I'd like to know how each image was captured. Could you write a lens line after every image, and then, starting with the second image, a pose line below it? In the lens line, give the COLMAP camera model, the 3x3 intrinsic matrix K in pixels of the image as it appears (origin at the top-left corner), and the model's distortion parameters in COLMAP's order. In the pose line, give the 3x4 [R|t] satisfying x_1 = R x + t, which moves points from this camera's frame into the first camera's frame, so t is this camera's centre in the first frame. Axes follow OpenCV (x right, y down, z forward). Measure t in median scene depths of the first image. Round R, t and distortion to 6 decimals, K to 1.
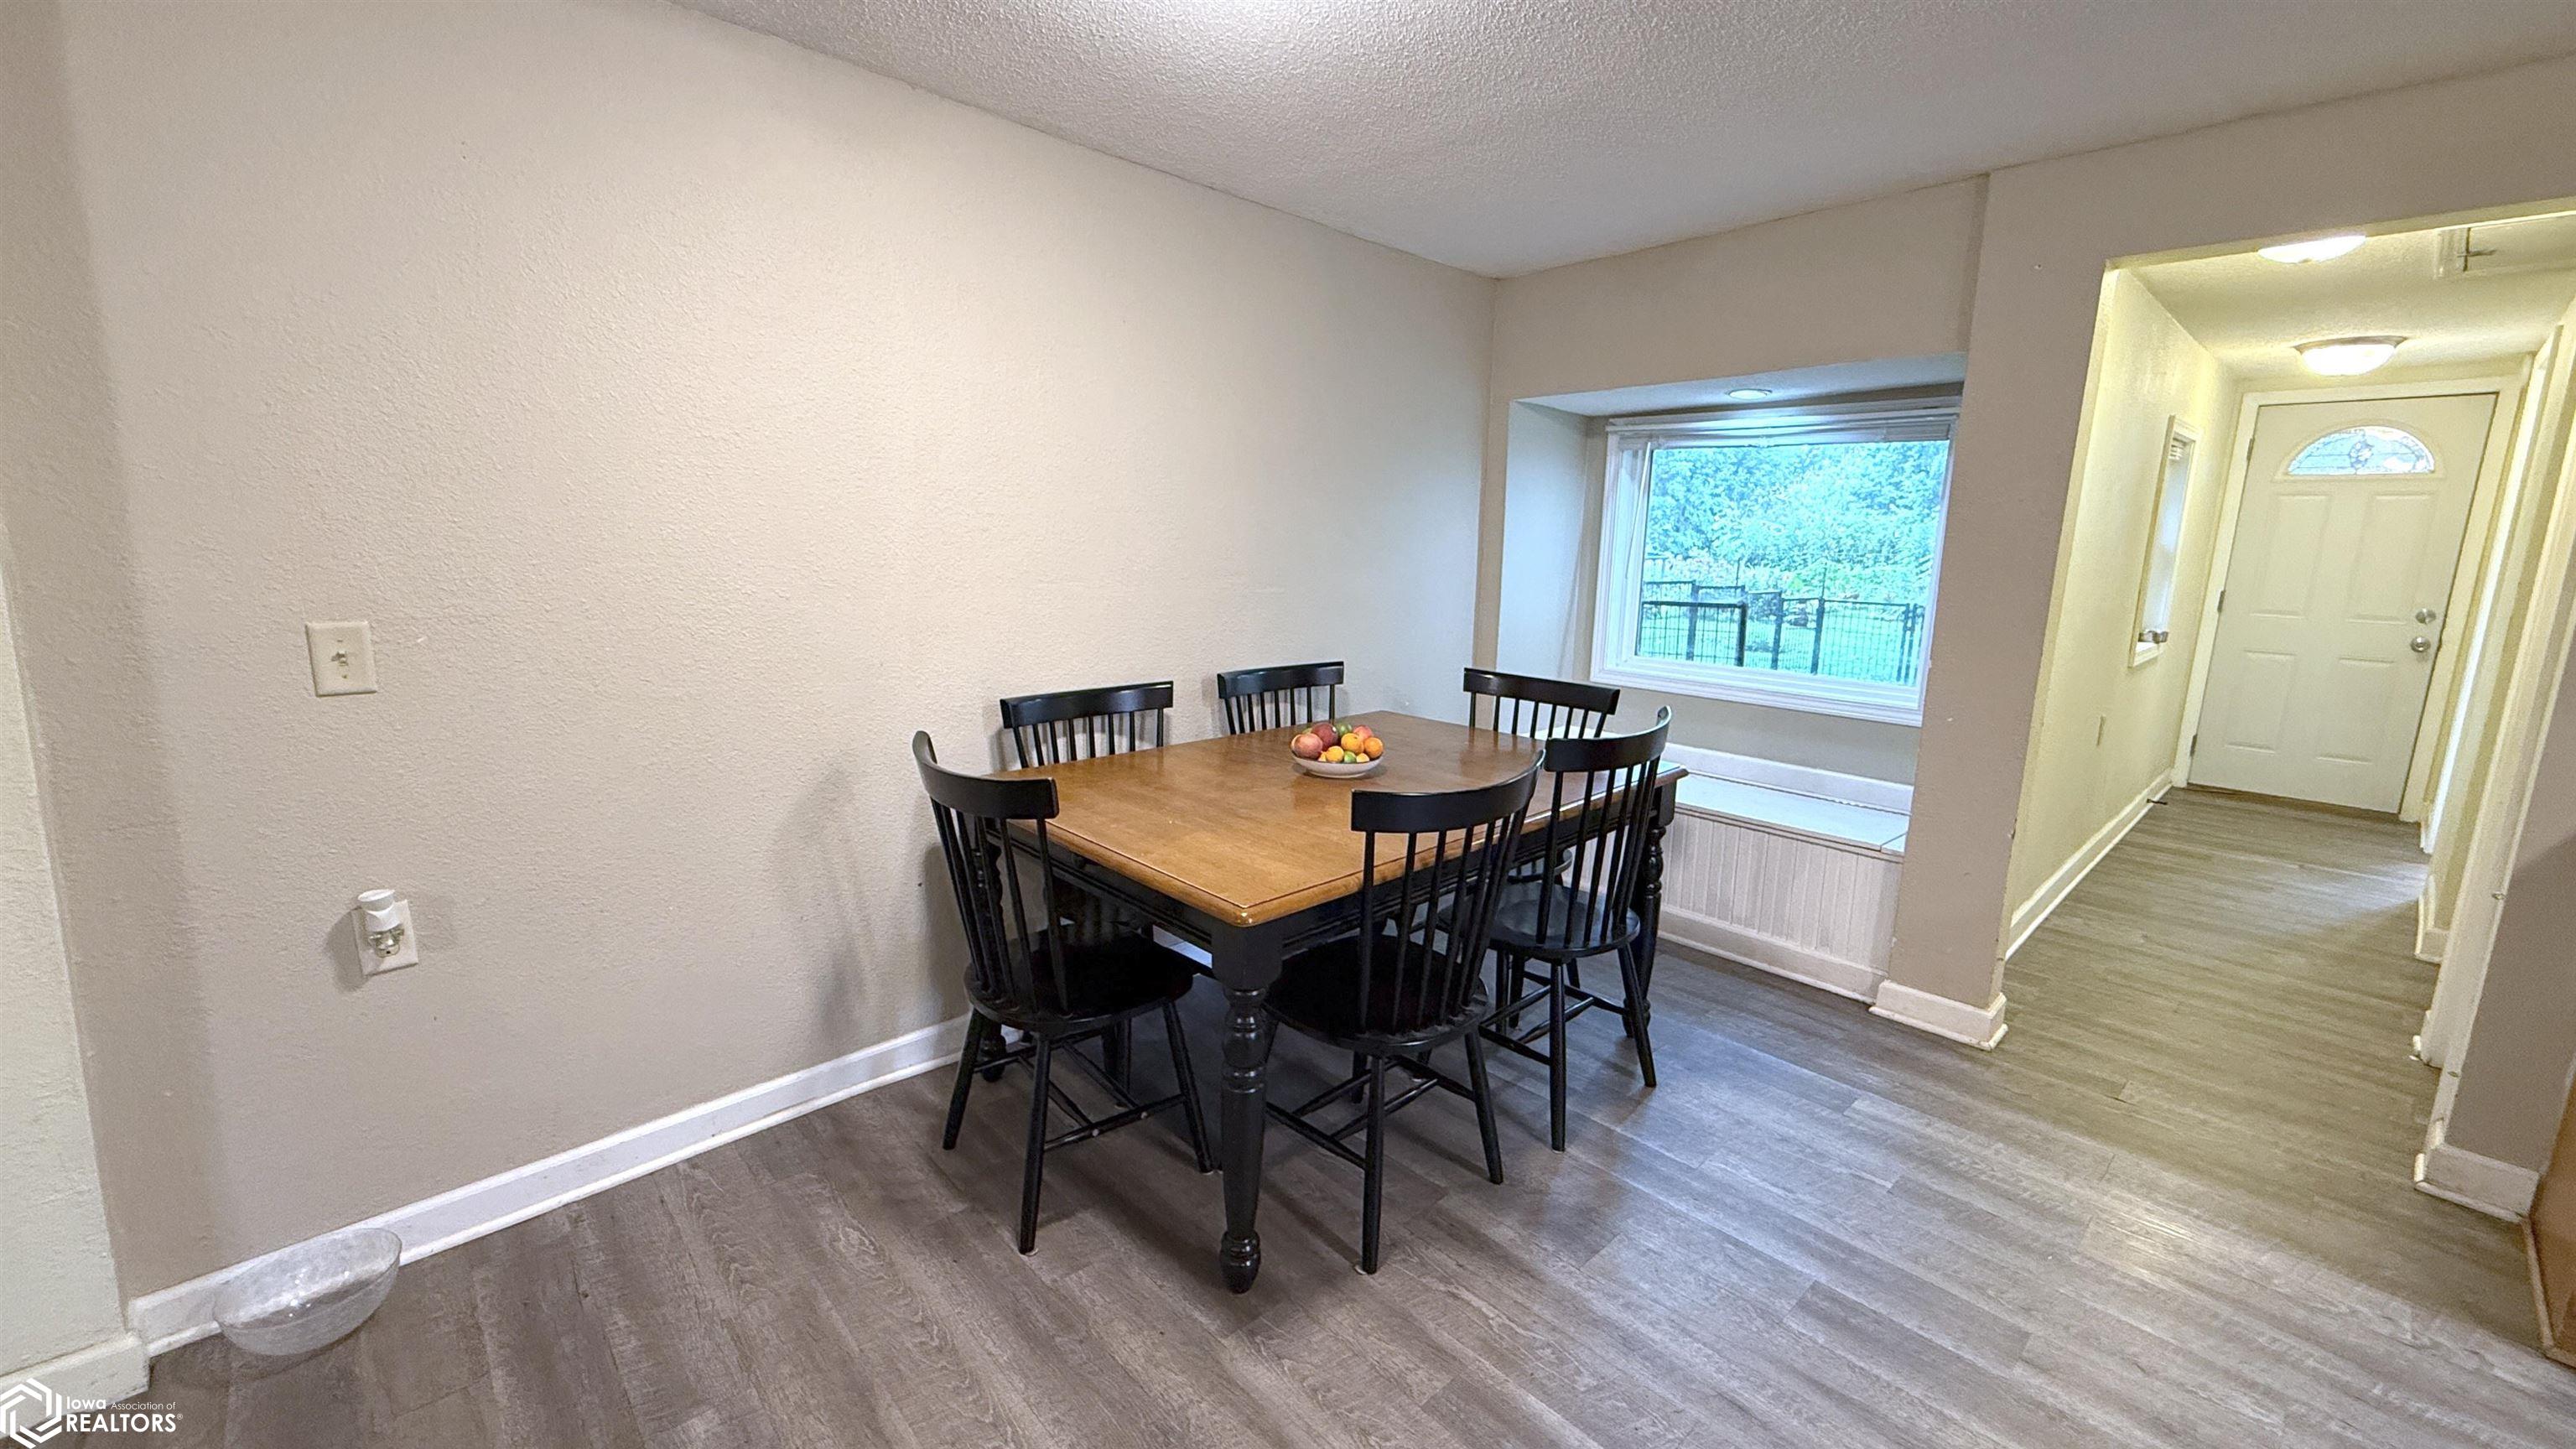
lens RADIAL K [[1026.4, 0, 1284.8], [0, 1026.4, 721.3], [0, 0, 1]] dist [-0.000994, 0.000383]
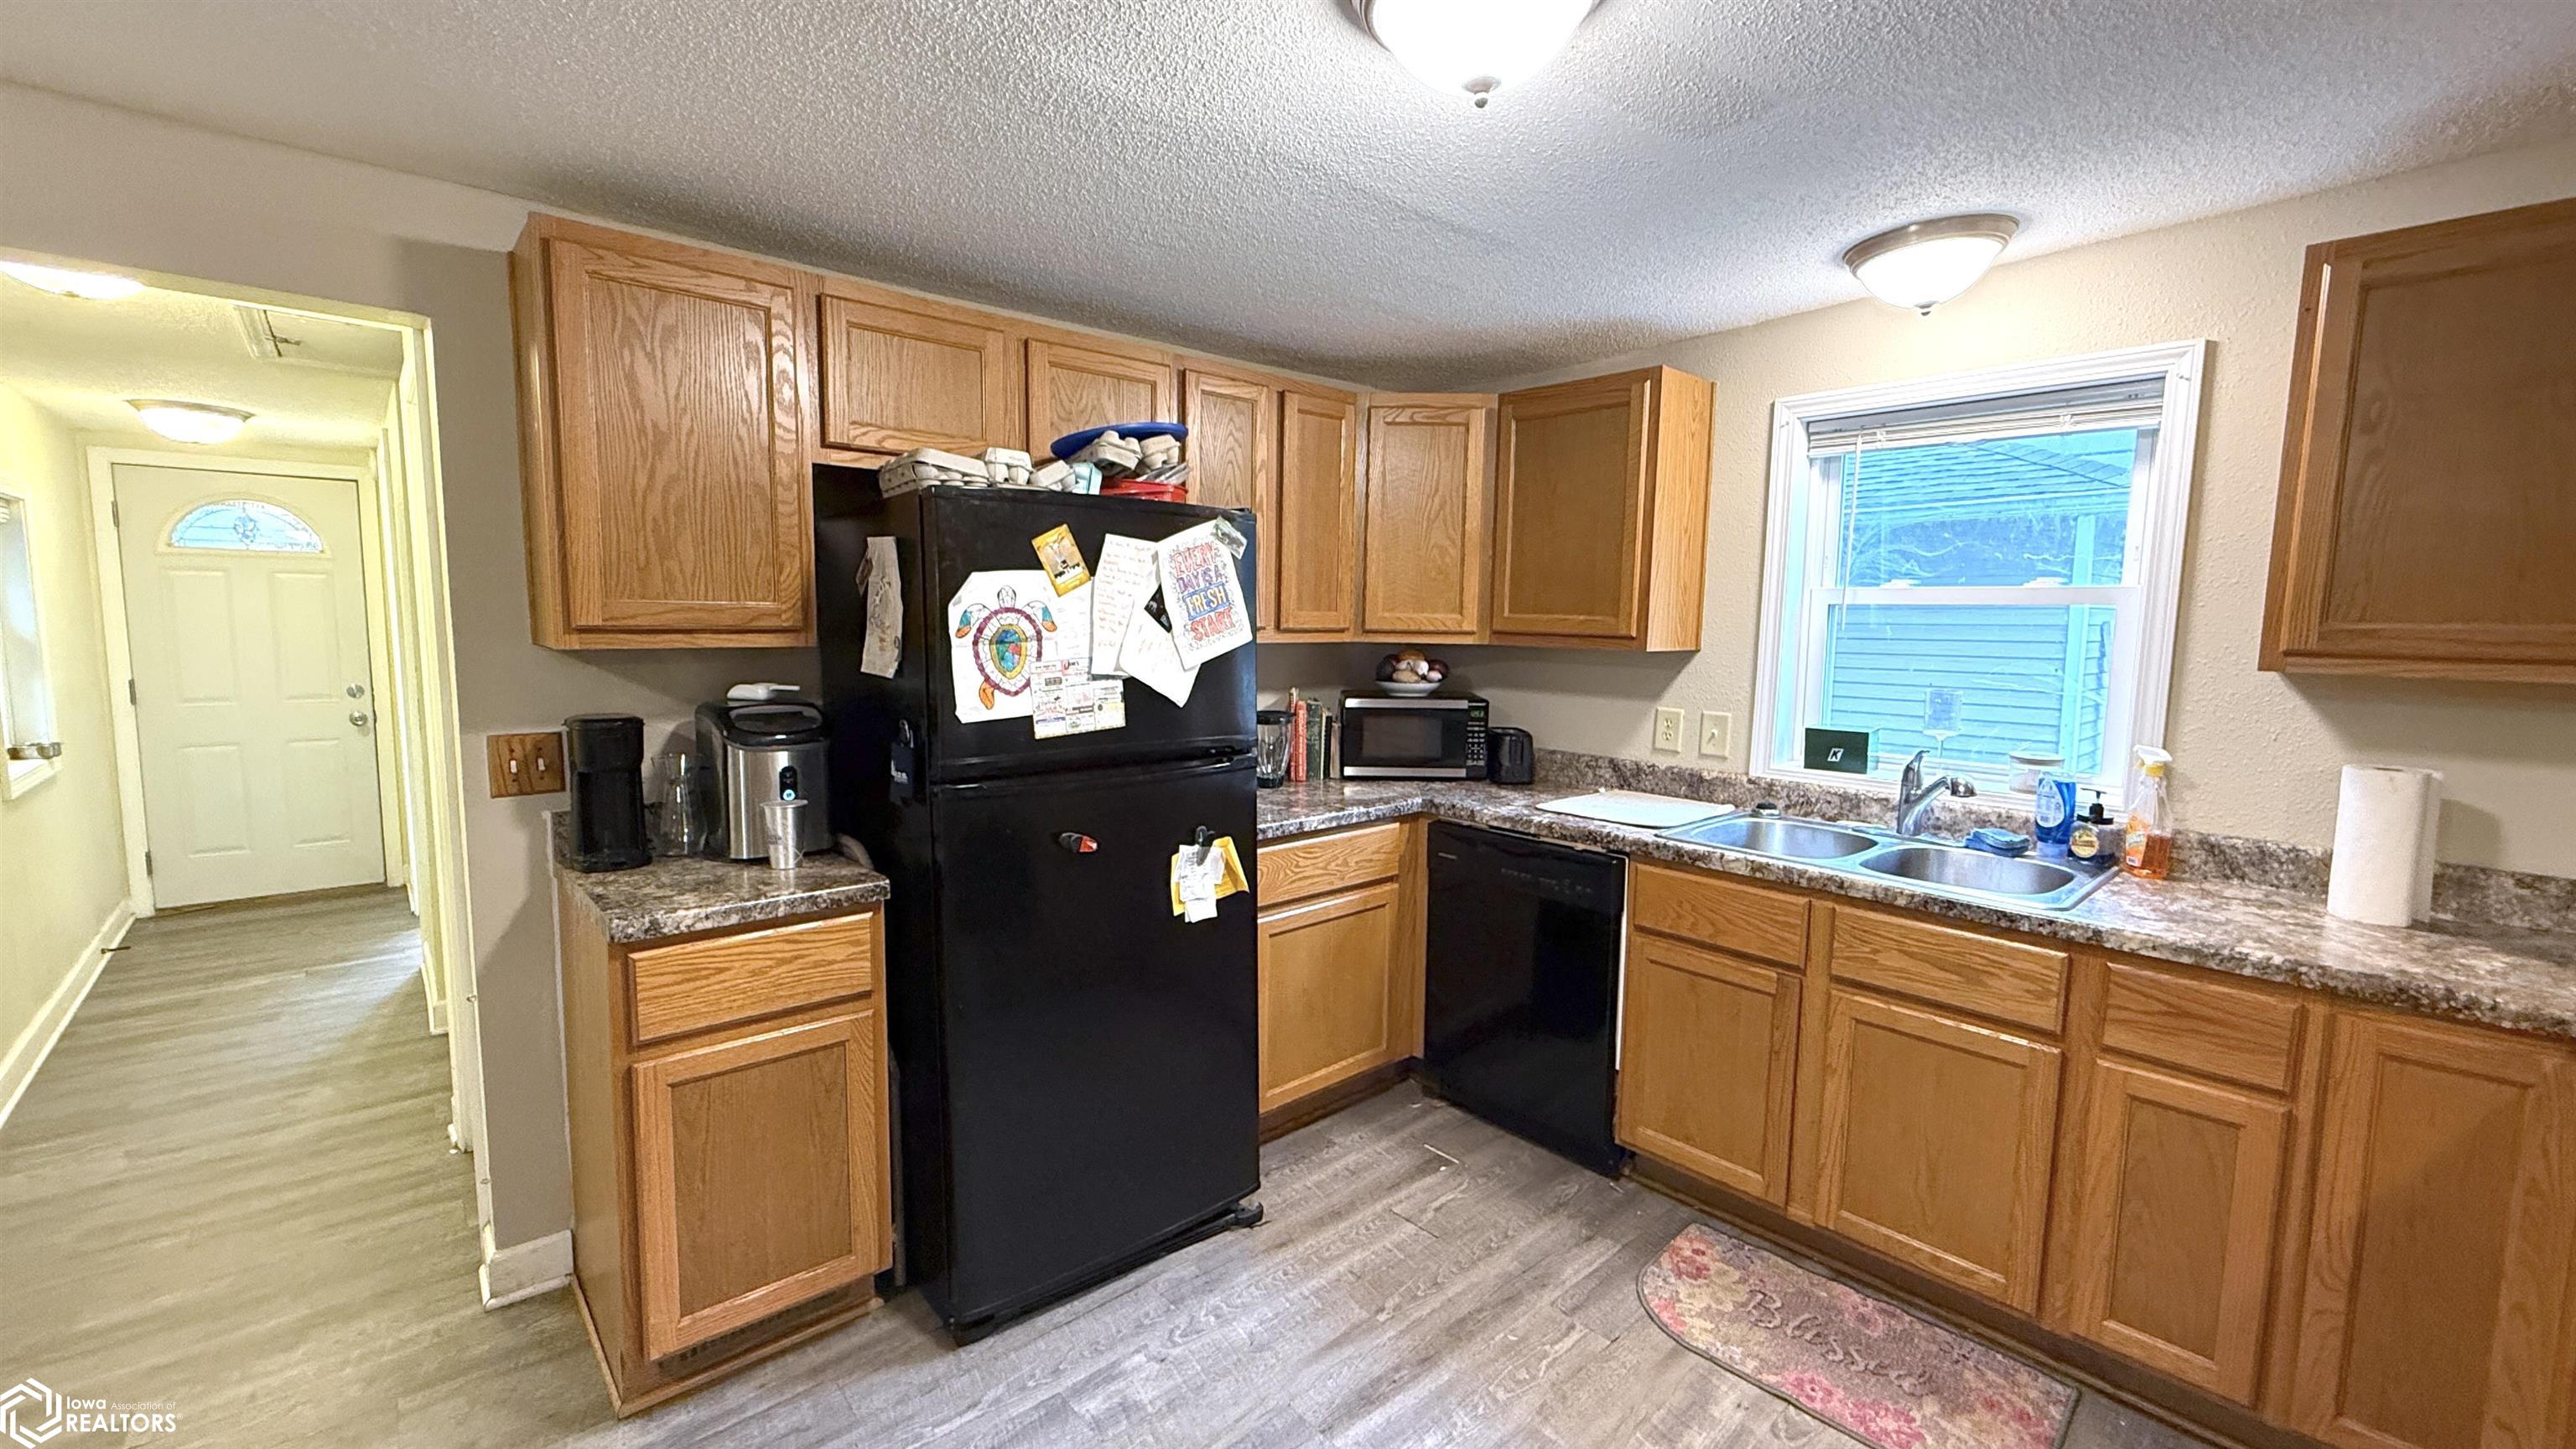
lens RADIAL K [[1026.0, 0, 1282.4], [0, 1026.0, 721.2], [0, 0, 1]] dist [-0.002656, 0.000052]
pose [[0.006948, -0.119702, 0.992786, 0.147452], [0.174256, 0.977764, 0.116672, -0.046457], [-0.984676, 0.172188, 0.027653, 0.094592]]
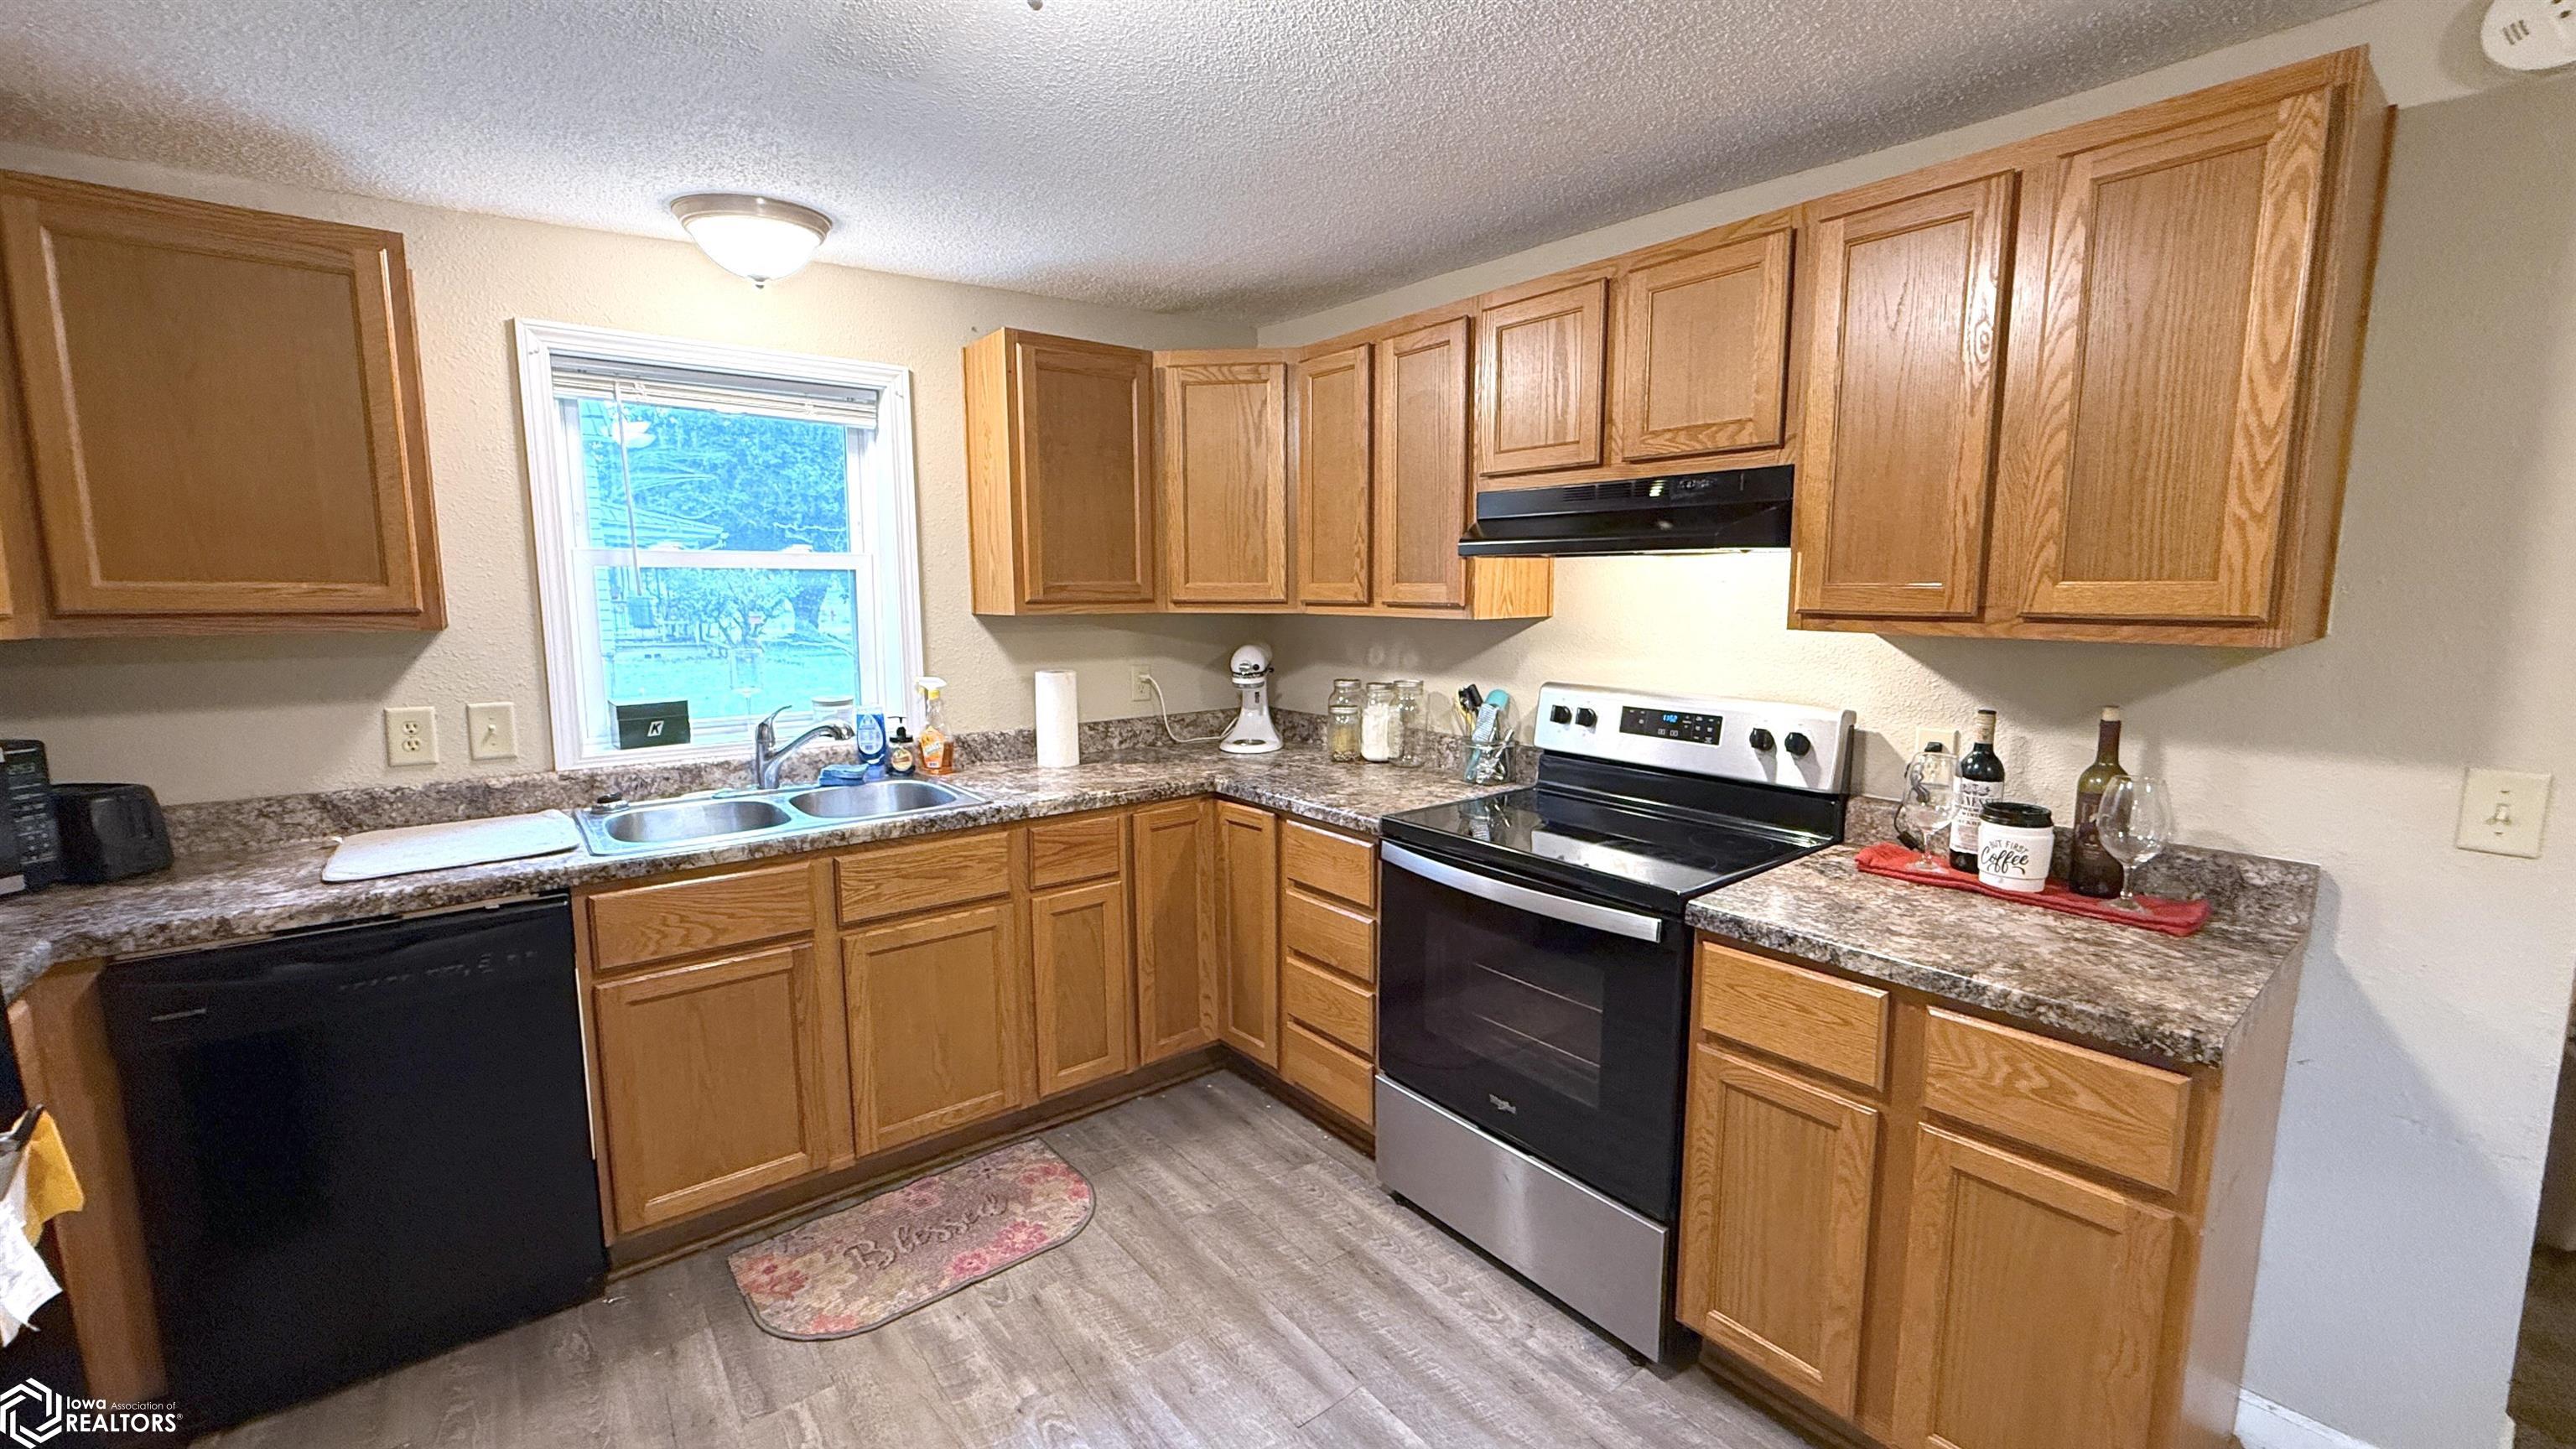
lens RADIAL K [[1026.4, 0, 1284.8], [0, 1026.4, 721.3], [0, 0, 1]] dist [-0.000994, 0.000383]
pose [[-0.997605, -0.022542, 0.065398, 0.452842], [-0.000722, 0.948754, 0.316015, -0.097988], [-0.069170, 0.315211, -0.946497, 0.390948]]
